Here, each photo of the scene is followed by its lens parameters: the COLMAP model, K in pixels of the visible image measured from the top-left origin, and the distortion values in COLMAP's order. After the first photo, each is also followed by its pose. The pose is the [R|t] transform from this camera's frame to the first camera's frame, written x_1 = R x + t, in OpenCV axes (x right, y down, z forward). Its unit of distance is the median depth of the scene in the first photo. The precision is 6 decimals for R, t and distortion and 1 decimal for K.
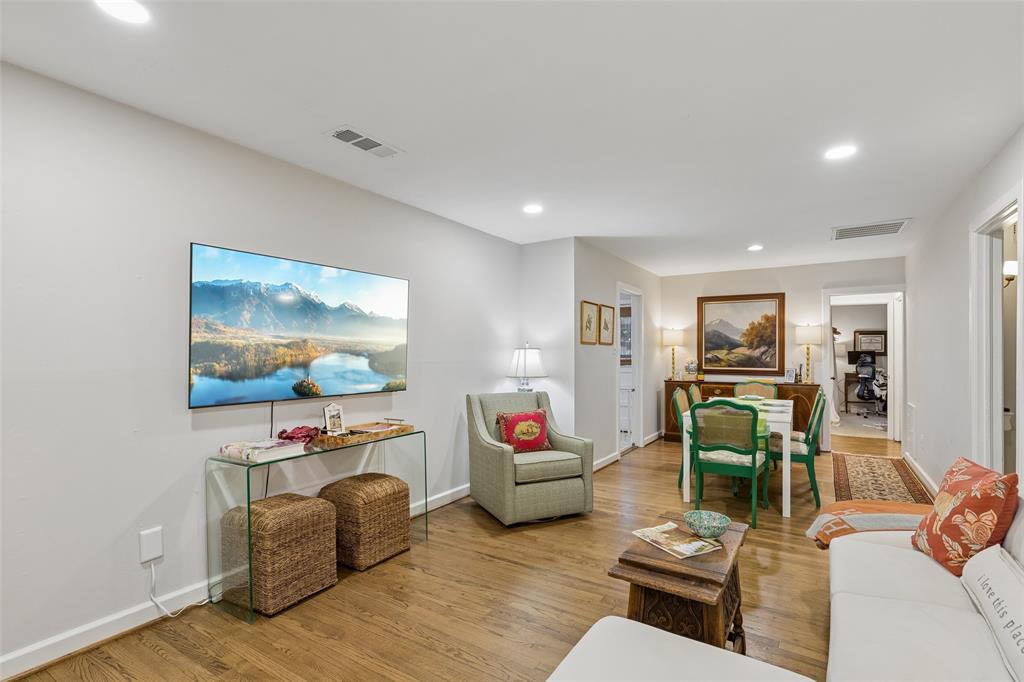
lens RADIAL K [[484.0, 0, 517.4], [0, 484.0, 354.4], [0, 0, 1]] dist [0.002935, -0.000152]
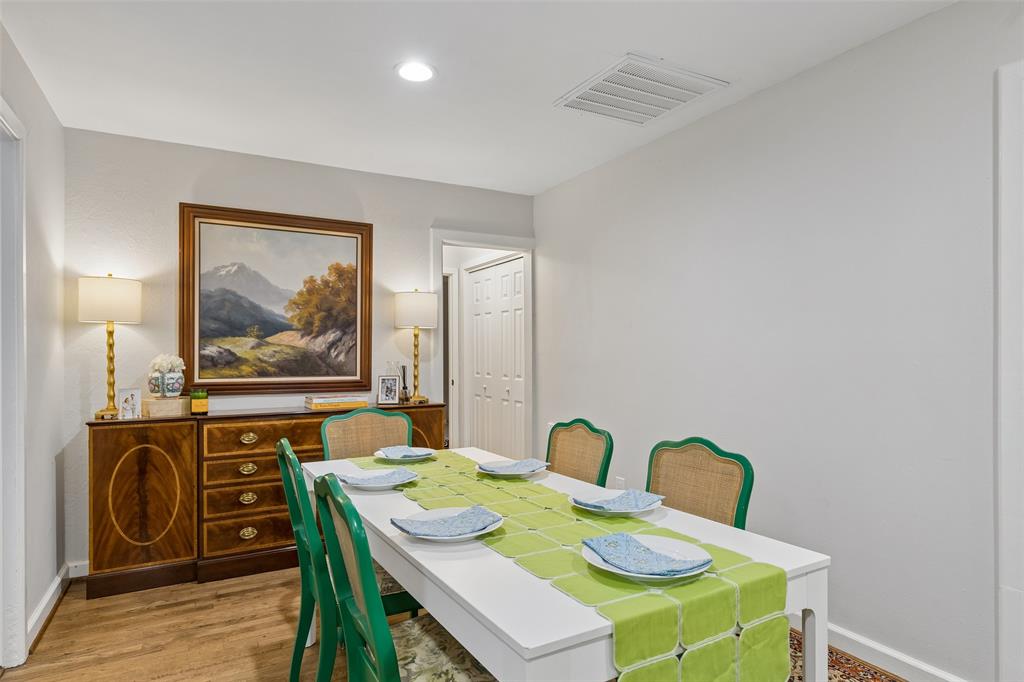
lens RADIAL K [[586.7, 0, 518.1], [0, 586.7, 349.7], [0, 0, 1]] dist [0.000215, -0.000707]
pose [[0.483568, 0.003612, 0.875299, 0.091510], [0.005069, 0.999963, -0.006926, 0.007199], [-0.875292, 0.007786, 0.483532, 0.563478]]
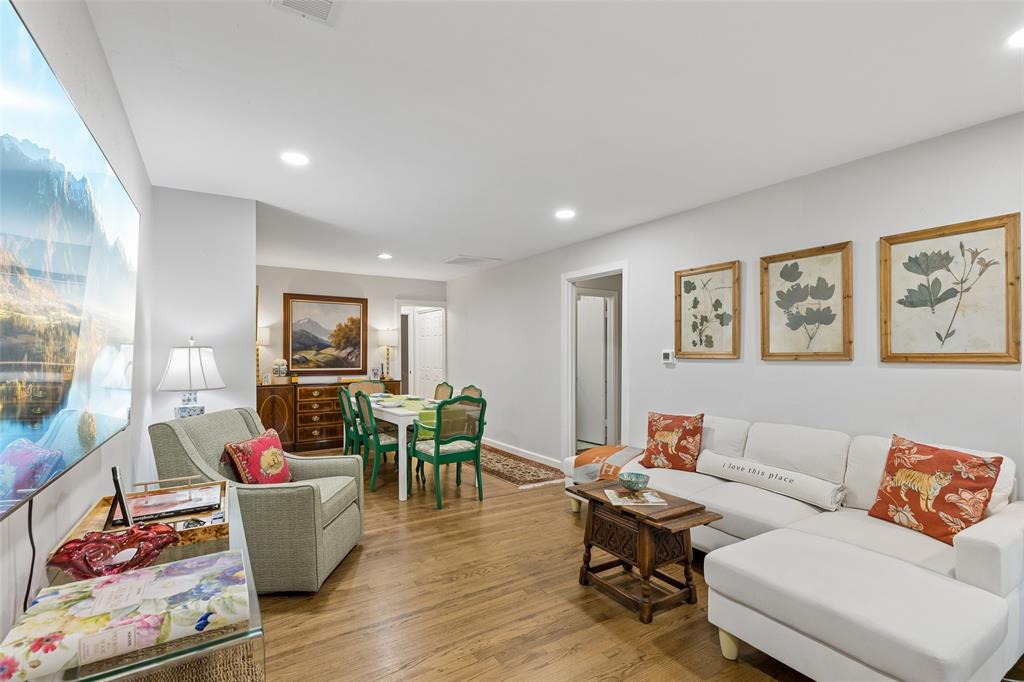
lens RADIAL K [[484.0, 0, 517.4], [0, 484.0, 354.4], [0, 0, 1]] dist [0.002935, -0.000152]
pose [[0.422890, -0.002835, 0.906177, -0.294825], [0.003736, 0.999992, 0.001385, -0.001200], [-0.906173, 0.002800, 0.422897, 0.222391]]
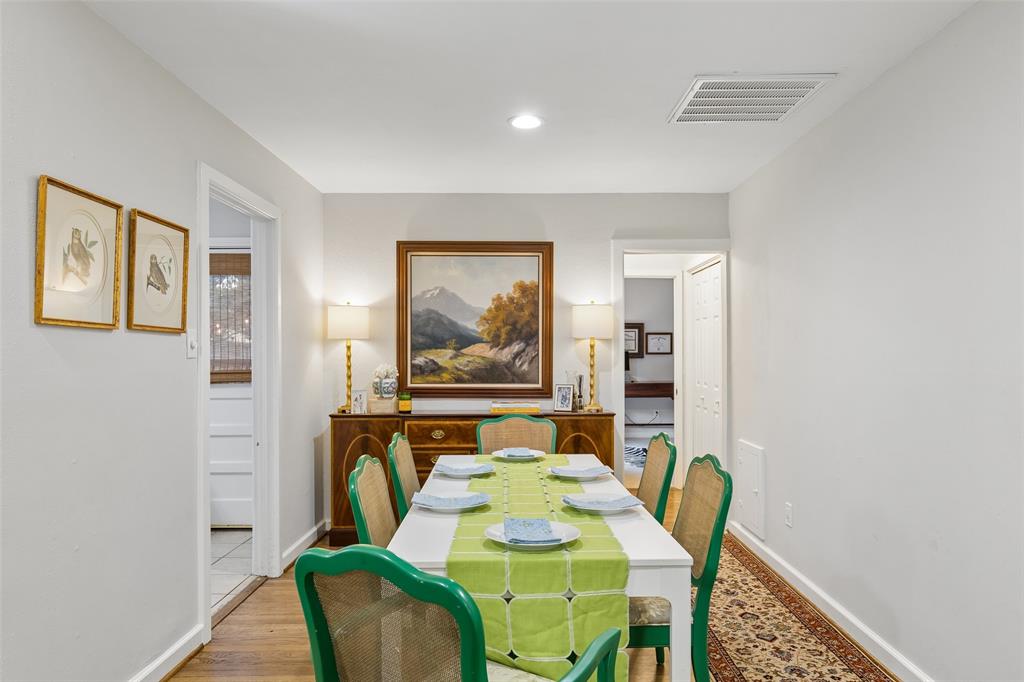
lens RADIAL K [[671.3, 0, 516.7], [0, 671.3, 354.1], [0, 0, 1]] dist [-0.000029, -0.000284]
pose [[0.848577, -0.000827, 0.529071, 0.122725], [0.002709, 0.999992, -0.002782, -0.001832], [-0.529064, 0.003794, 0.848573, 0.384185]]
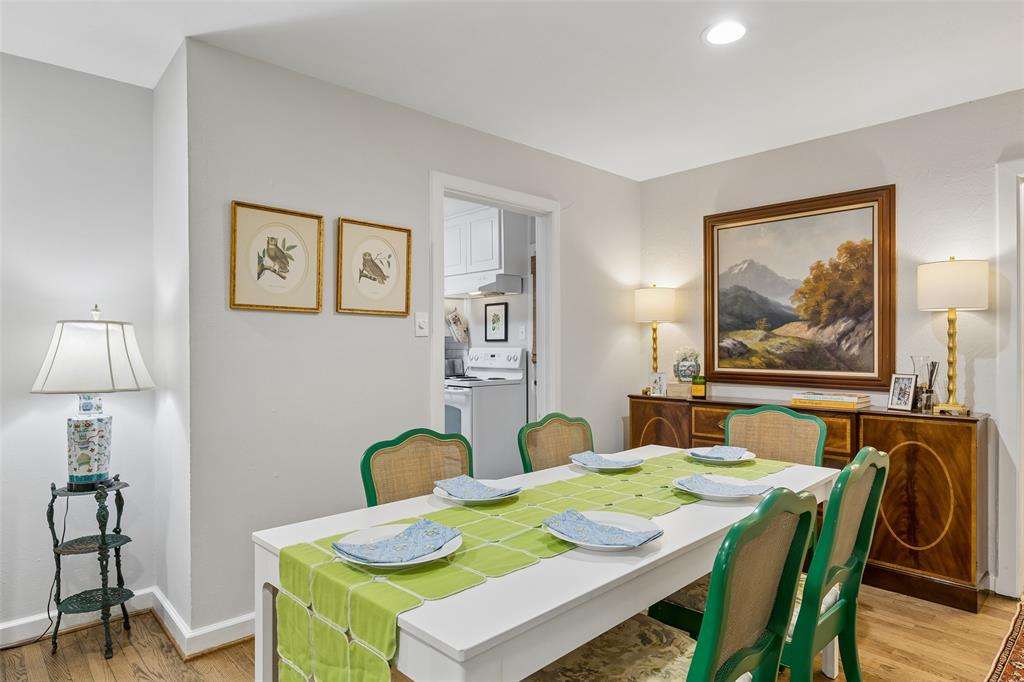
lens RADIAL K [[586.7, 0, 518.1], [0, 586.7, 349.7], [0, 0, 1]] dist [0.000215, -0.000707]
pose [[0.969779, 0.000183, -0.243985, 0.359994], [0.000645, 0.999994, 0.003311, 0.007751], [0.243984, -0.003369, 0.969773, 0.441771]]
